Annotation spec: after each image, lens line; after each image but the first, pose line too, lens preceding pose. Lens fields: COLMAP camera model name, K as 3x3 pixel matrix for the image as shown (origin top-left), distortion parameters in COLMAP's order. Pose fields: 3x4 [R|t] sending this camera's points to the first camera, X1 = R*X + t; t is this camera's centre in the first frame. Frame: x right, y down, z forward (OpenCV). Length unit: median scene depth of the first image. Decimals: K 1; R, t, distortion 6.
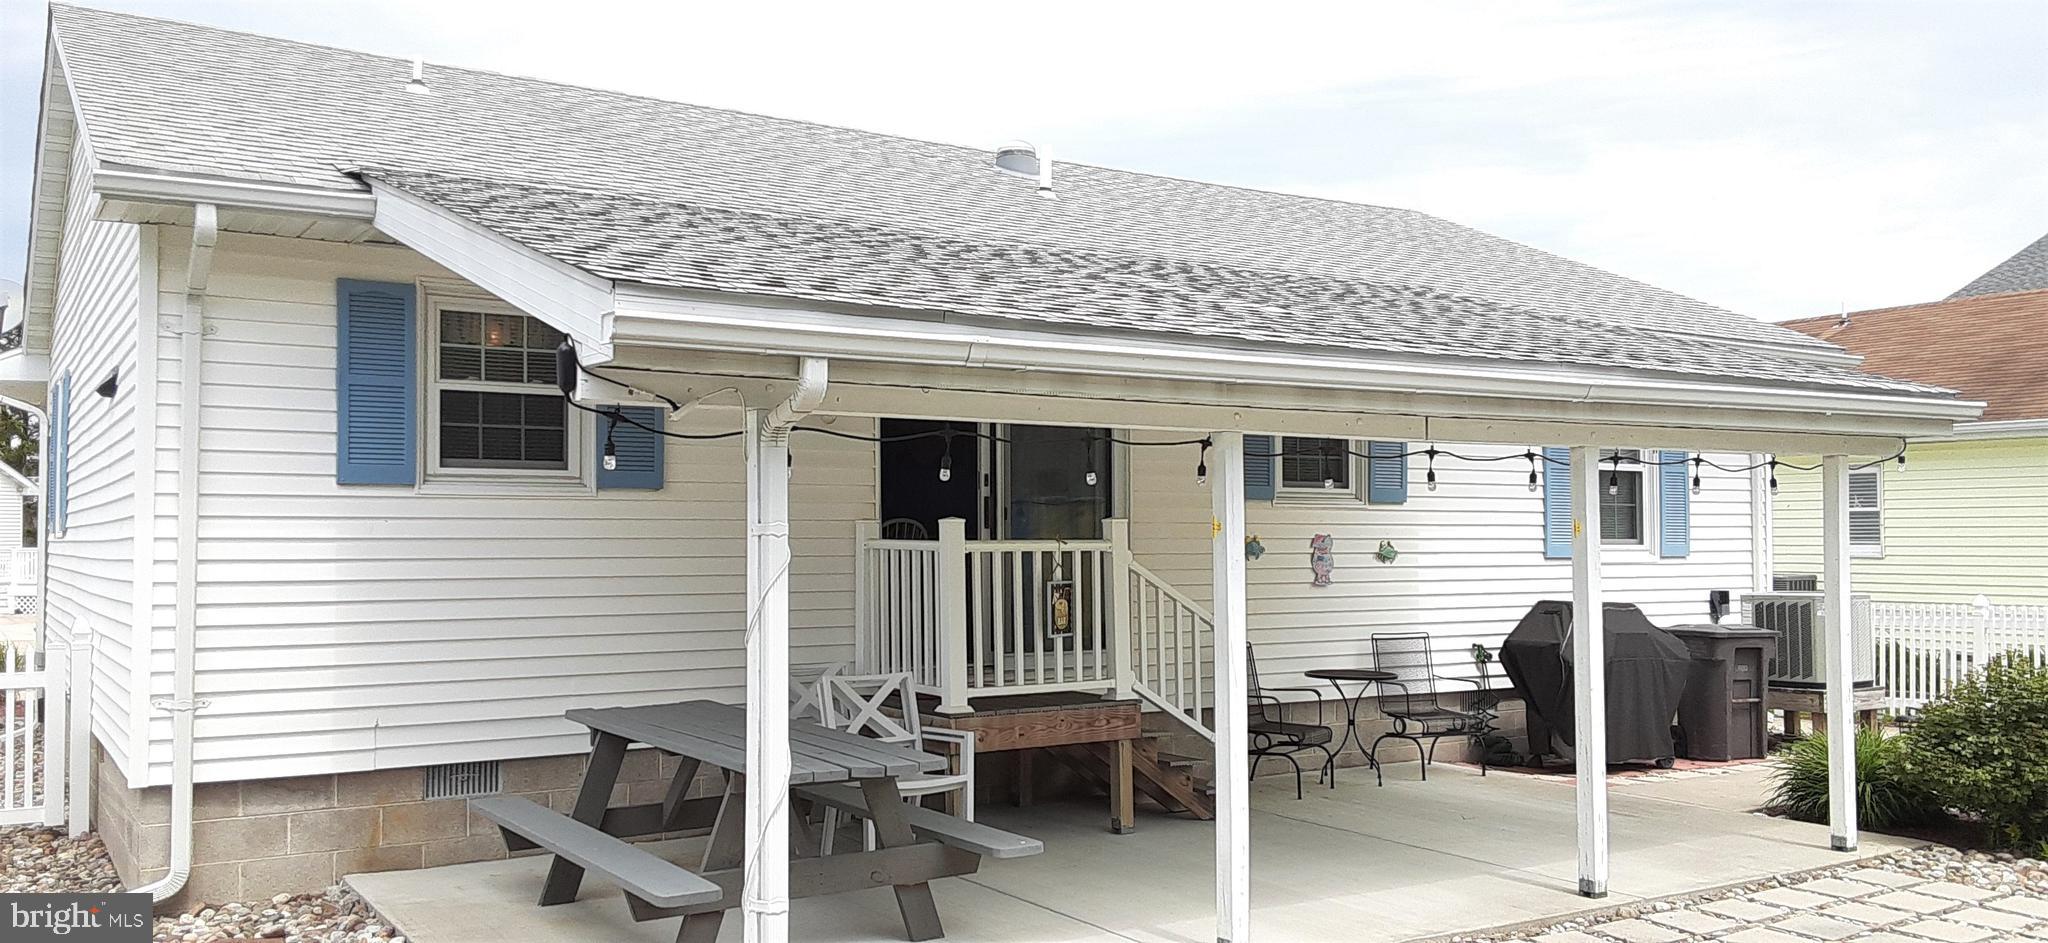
lens RADIAL K [[1647.9, 0, 1035.5], [0, 1647.9, 470.0], [0, 0, 1]] dist [0.111125, -0.173962]
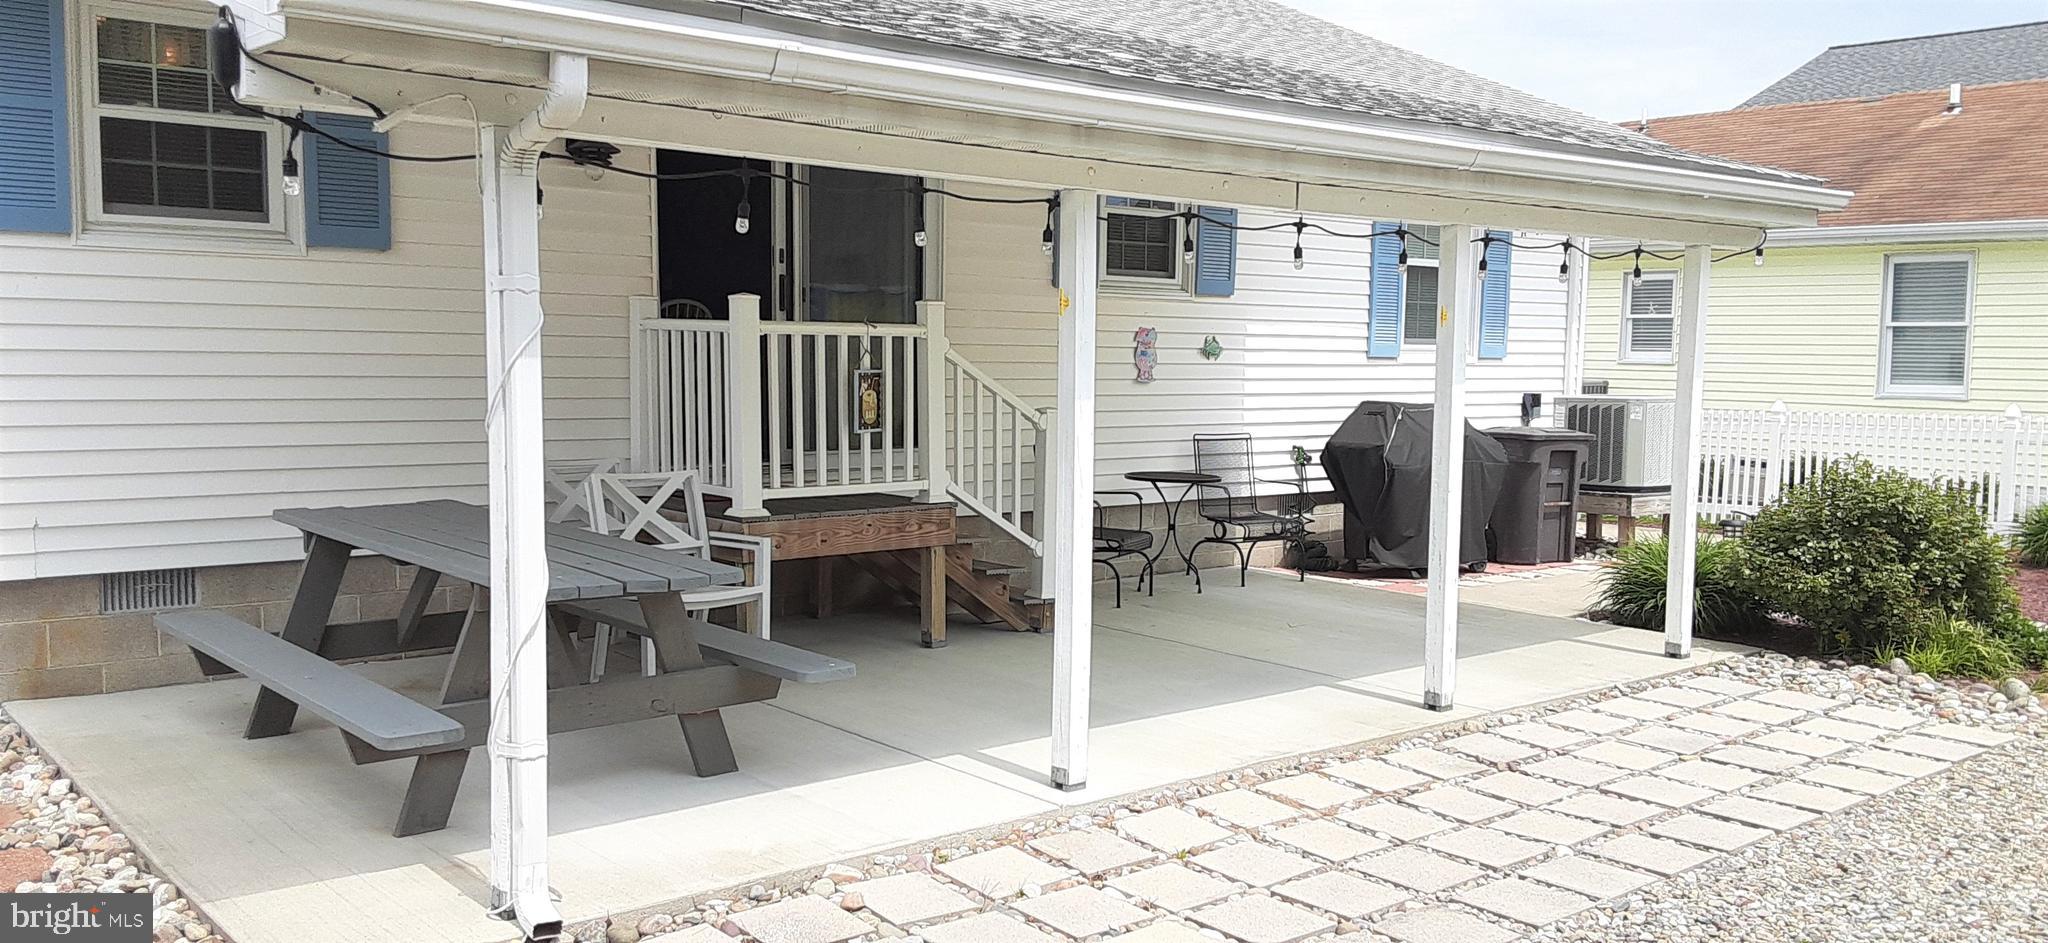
lens RADIAL K [[1647.9, 0, 1038.4], [0, 1647.9, 481.6], [0, 0, 1]] dist [0.111125, -0.173962]
pose [[0.991161, 0.006668, 0.132497, -0.011792], [-0.023070, 0.992182, 0.122646, 0.016420], [-0.130644, -0.124619, 0.983566, 0.111943]]
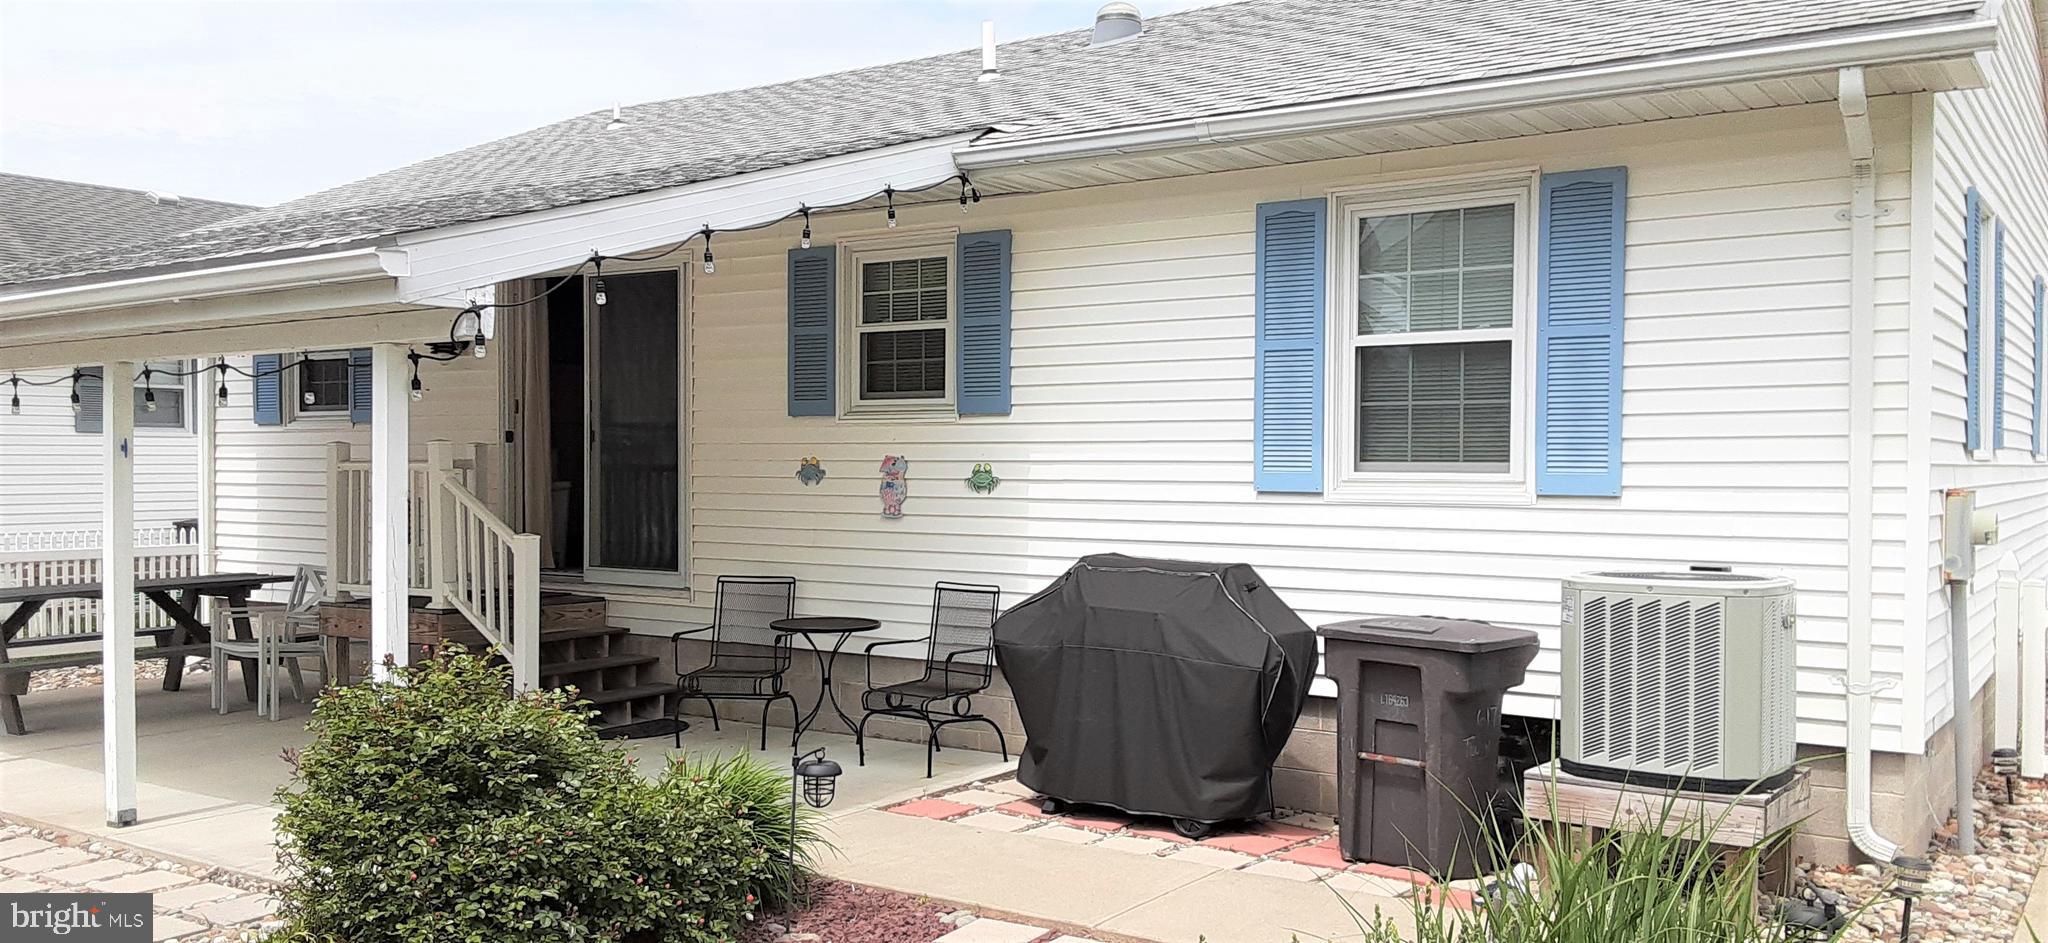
lens RADIAL K [[1647.9, 0, 1033.0], [0, 1647.9, 482.5], [0, 0, 1]] dist [0.111125, -0.173962]
pose [[0.373630, 0.013768, -0.927476, 1.260727], [0.035657, 0.998938, 0.029193, 0.040330], [0.926892, -0.043978, 0.372742, 0.997612]]
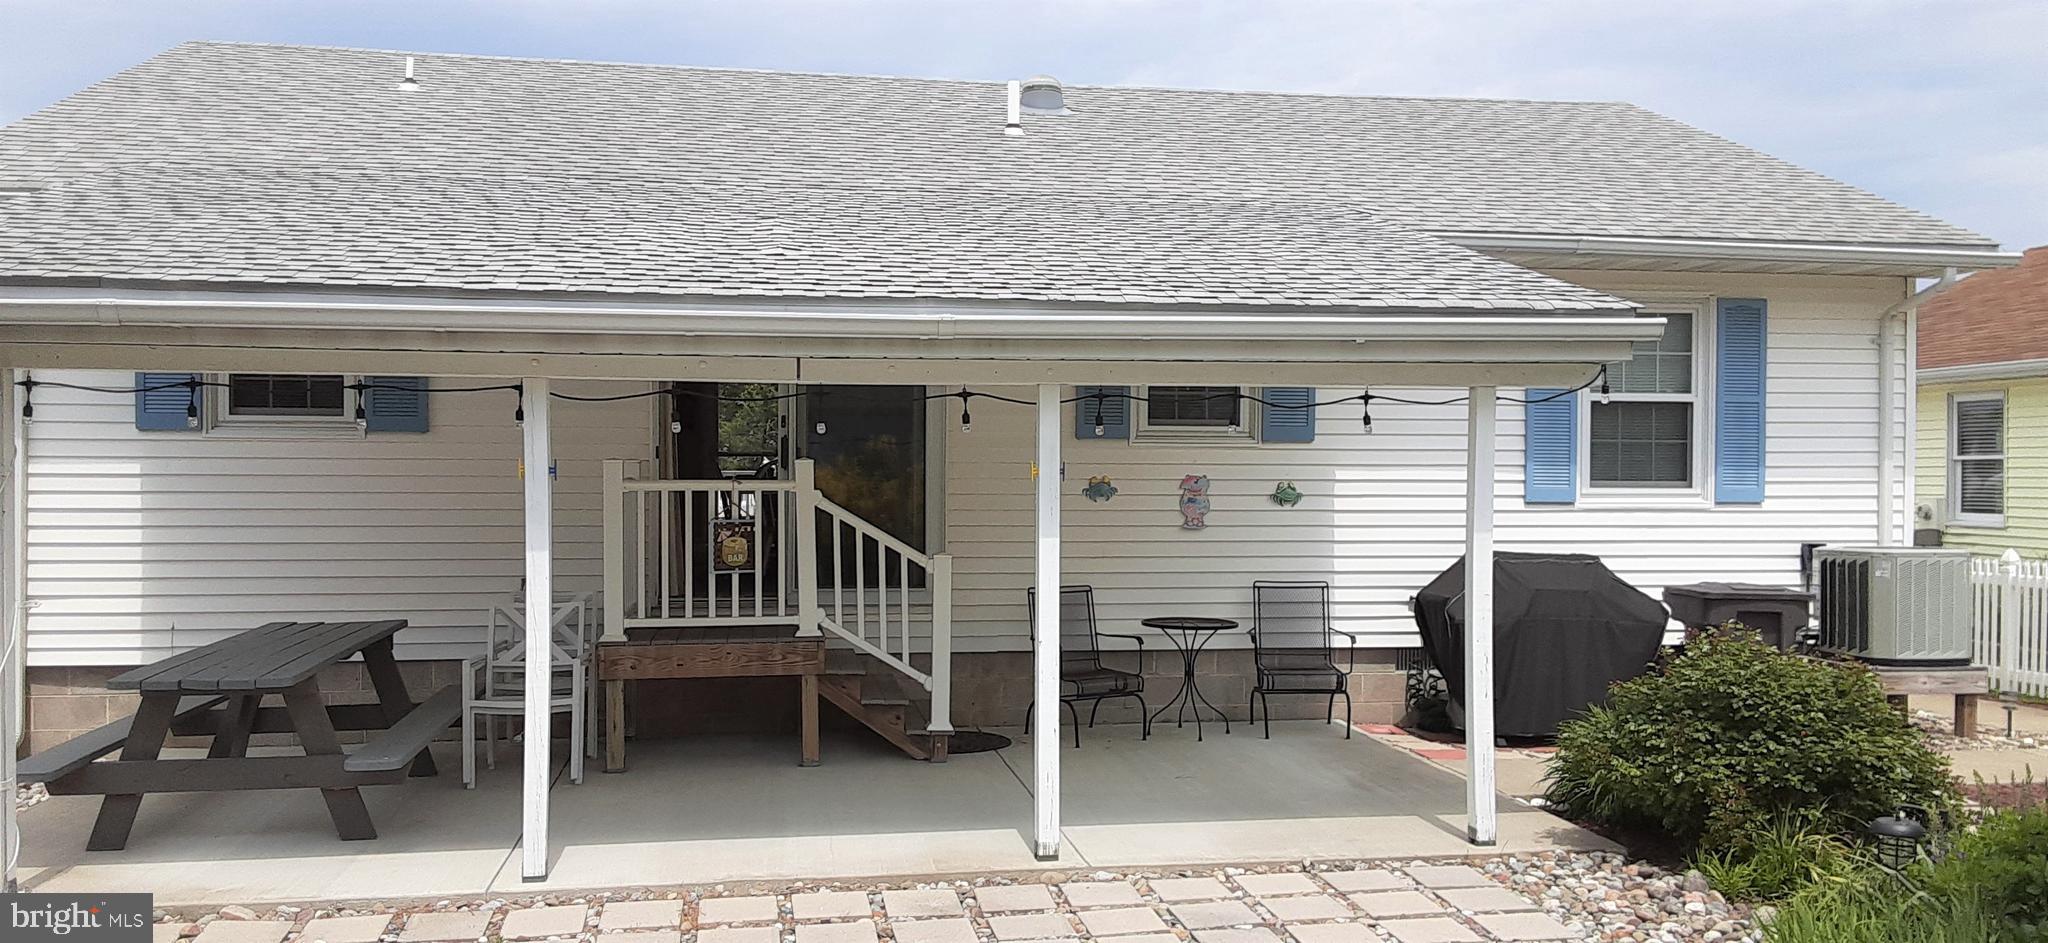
lens RADIAL K [[1647.9, 0, 1028.7], [0, 1647.9, 473.6], [0, 0, 1]] dist [0.111125, -0.173962]
pose [[0.914470, 0.004950, -0.404623, 0.616302], [0.011835, 0.999170, 0.038972, -0.000009], [0.404481, -0.040428, 0.913653, 0.129761]]
